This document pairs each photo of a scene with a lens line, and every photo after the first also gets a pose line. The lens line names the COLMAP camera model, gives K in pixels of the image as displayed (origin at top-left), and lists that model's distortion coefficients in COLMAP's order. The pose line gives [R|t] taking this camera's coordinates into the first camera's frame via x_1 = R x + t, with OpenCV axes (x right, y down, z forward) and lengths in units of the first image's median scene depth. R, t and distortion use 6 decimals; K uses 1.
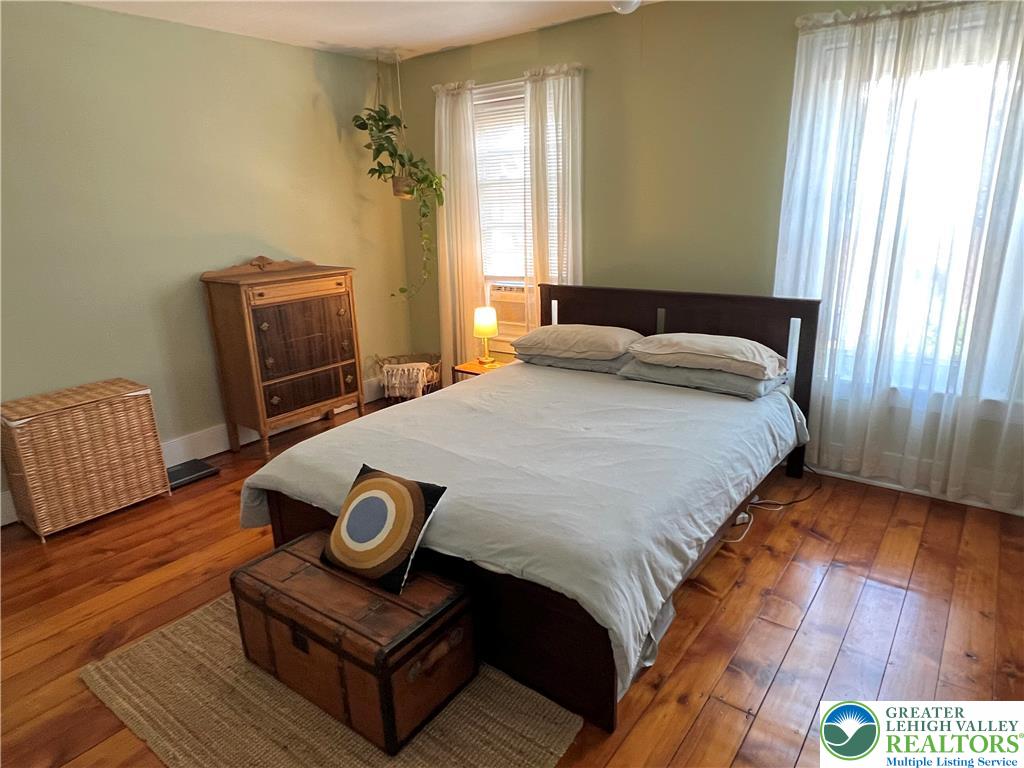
lens RADIAL K [[649.0, 0, 508.3], [0, 649.0, 388.6], [0, 0, 1]] dist [-0.007519, -0.000266]
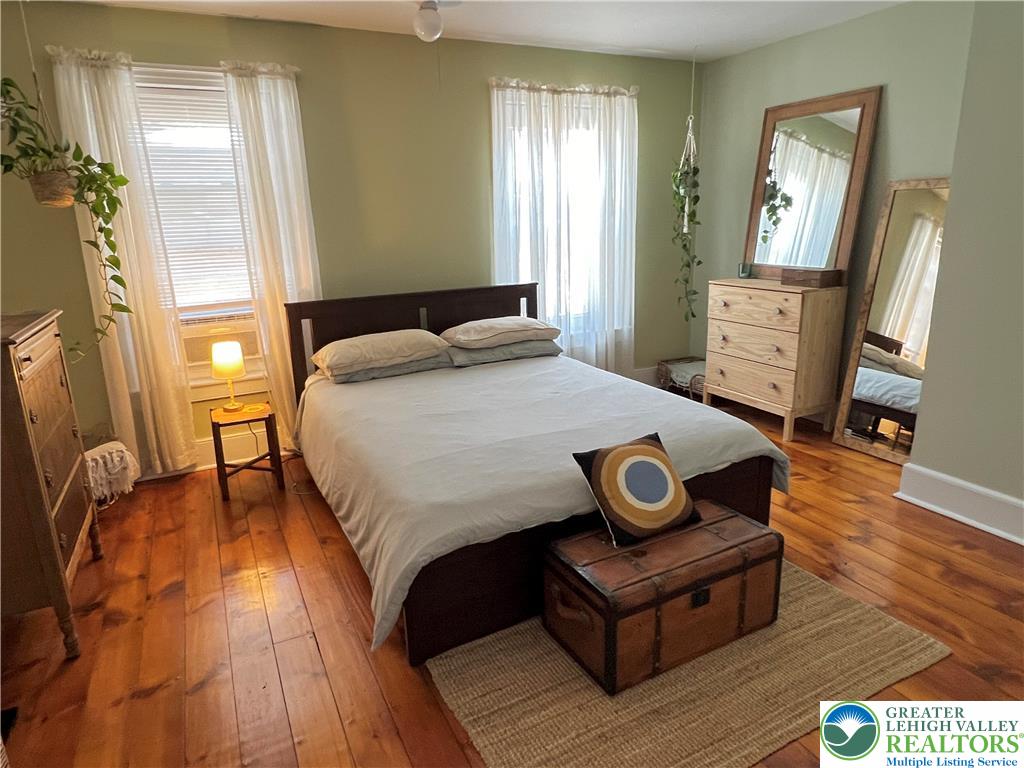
lens RADIAL K [[649.0, 0, 509.6], [0, 649.0, 384.1], [0, 0, 1]] dist [-0.007519, -0.000266]
pose [[0.416664, -0.208526, 0.884821, -0.704957], [0.268261, 0.958195, 0.099493, -0.069065], [-0.868578, 0.195908, 0.455185, 0.391003]]
